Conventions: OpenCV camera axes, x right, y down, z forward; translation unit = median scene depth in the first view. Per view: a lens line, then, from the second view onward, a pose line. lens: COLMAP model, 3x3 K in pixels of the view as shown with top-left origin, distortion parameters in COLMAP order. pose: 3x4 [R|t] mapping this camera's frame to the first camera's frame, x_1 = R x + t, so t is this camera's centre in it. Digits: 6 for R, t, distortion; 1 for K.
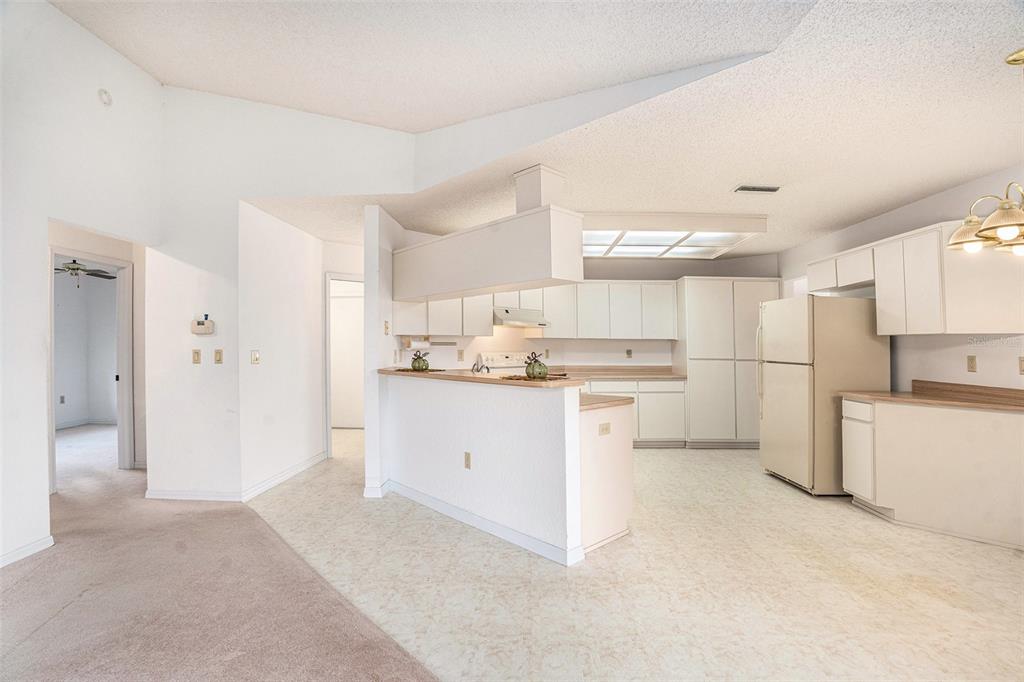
lens RADIAL K [[471.4, 0, 512.0], [0, 471.4, 341.0], [0, 0, 1]] dist [-0.039020, -0.000079]
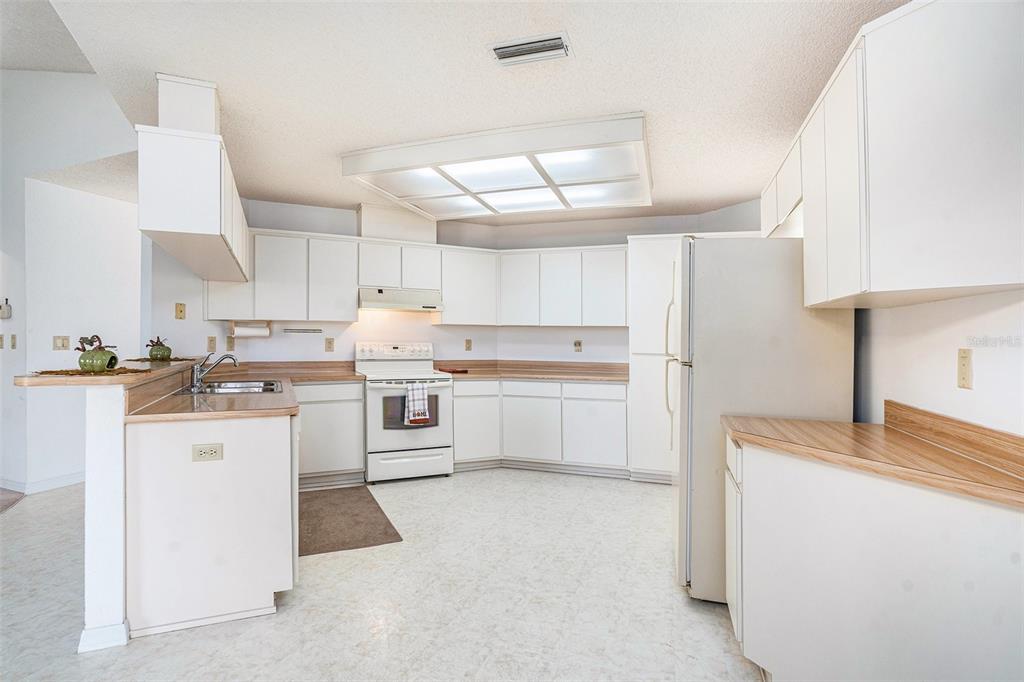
lens RADIAL K [[493.1, 0, 487.0], [0, 493.1, 314.0], [0, 0, 1]] dist [-0.012407, -0.000020]
pose [[0.951760, -0.009305, -0.306701, 0.583103], [-0.002980, 0.999213, -0.039560, 0.012840], [0.306827, 0.038565, 0.950983, 0.334056]]
